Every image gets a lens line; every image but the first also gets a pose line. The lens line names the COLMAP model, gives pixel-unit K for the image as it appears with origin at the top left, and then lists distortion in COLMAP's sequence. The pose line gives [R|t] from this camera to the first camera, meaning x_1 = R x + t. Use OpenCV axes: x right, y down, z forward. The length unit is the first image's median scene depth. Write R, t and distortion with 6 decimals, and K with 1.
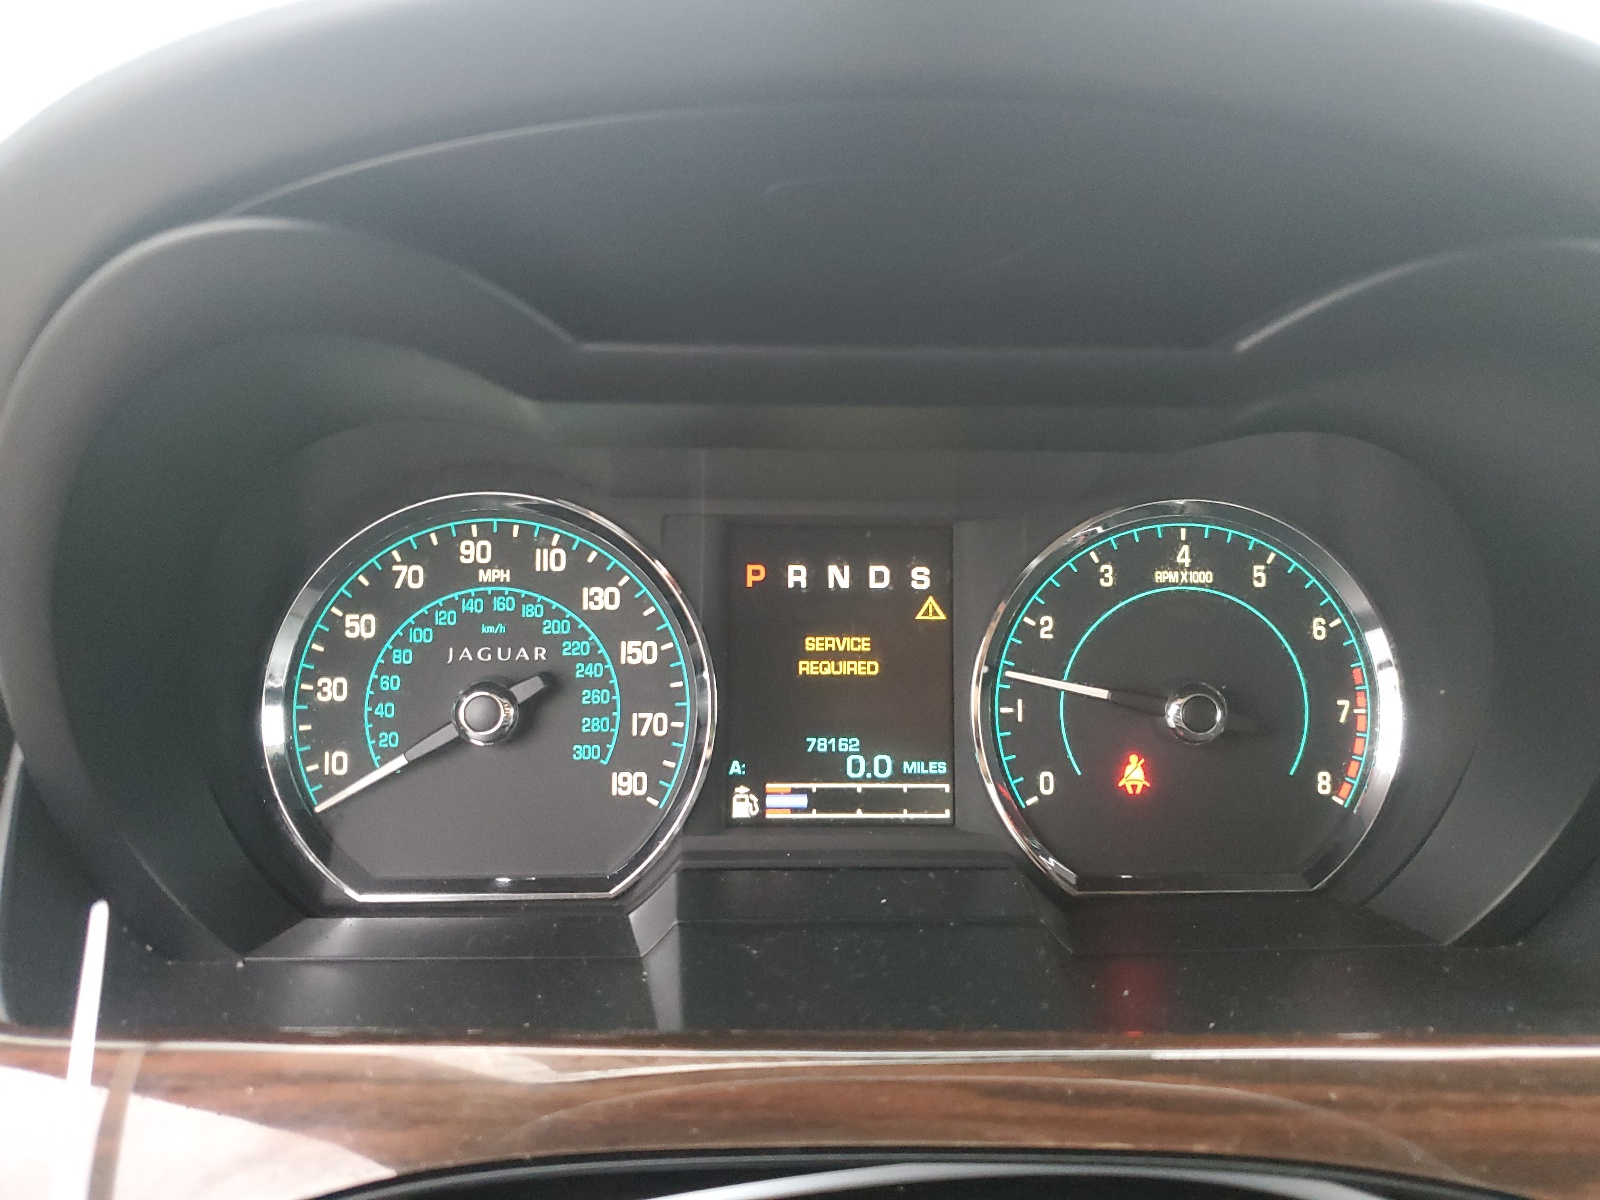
lens RADIAL K [[1297.7, 0, 800.0], [0, 1297.7, 600.0], [0, 0, 1]] dist [0.002025, 0.000016]
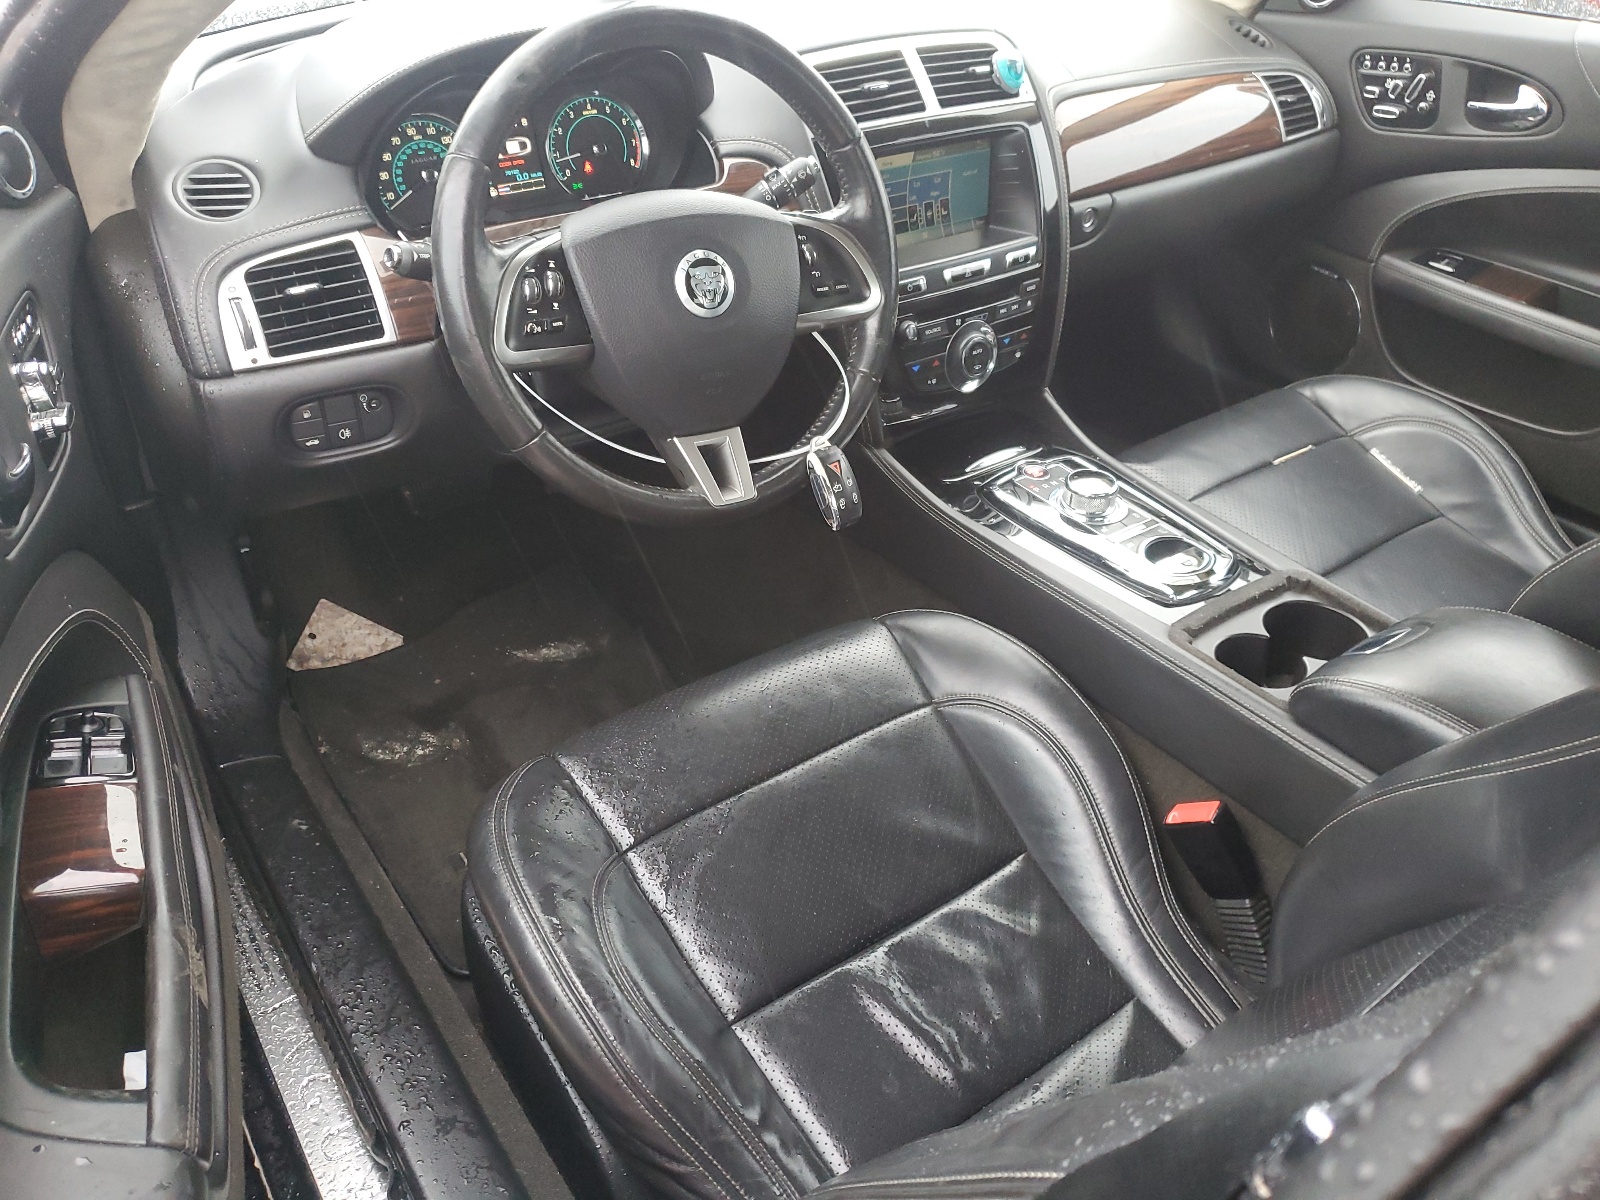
lens RADIAL K [[1297.7, 0, 800.0], [0, 1297.7, 600.0], [0, 0, 1]] dist [0.002025, 0.000016]
pose [[0.849775, -0.298330, 0.434606, -1.299452], [0.129866, 0.917517, 0.375895, -0.058102], [-0.510899, -0.262986, 0.818426, -2.894303]]
